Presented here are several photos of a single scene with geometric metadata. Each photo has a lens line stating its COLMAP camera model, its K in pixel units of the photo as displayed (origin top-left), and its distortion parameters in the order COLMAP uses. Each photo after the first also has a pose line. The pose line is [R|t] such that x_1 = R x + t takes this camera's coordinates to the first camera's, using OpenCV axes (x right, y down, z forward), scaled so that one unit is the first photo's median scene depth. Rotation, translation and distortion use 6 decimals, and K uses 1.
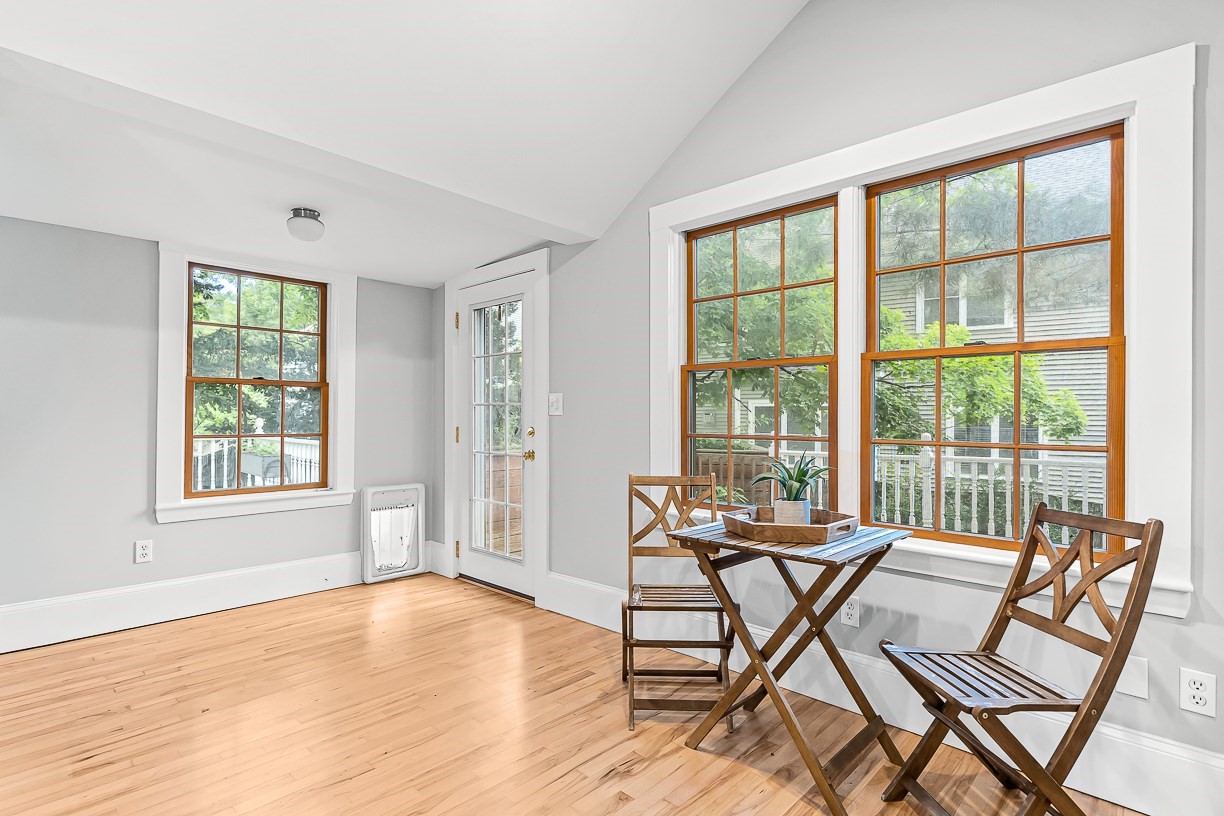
lens RADIAL K [[599.0, 0, 618.3], [0, 599.0, 418.3], [0, 0, 1]] dist [-0.002329, 0.002146]
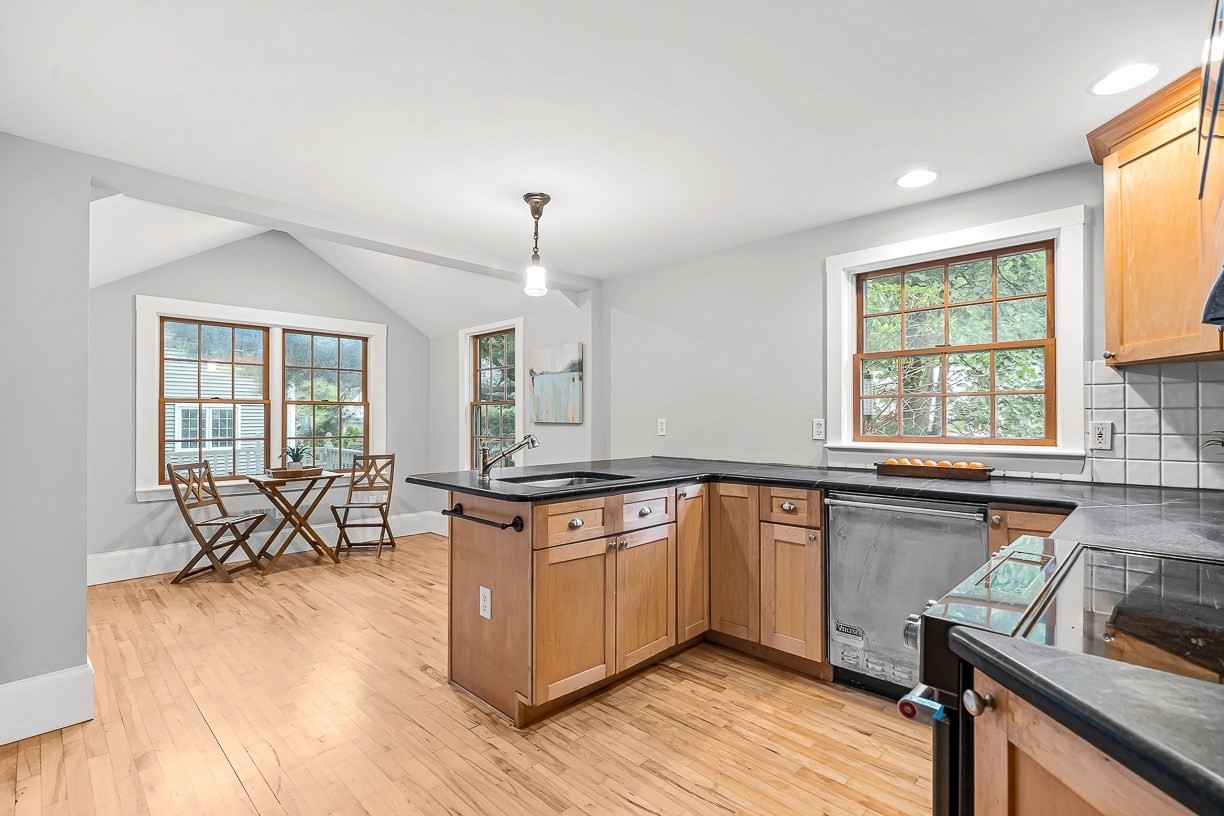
lens RADIAL K [[567.6, 0, 610.1], [0, 567.6, 416.2], [0, 0, 1]] dist [0.000888, -0.000449]
pose [[0.022988, -0.008391, 0.999701, -1.730017], [-0.001363, 0.999964, 0.008425, -0.068066], [-0.999735, -0.001557, 0.022976, -0.316544]]
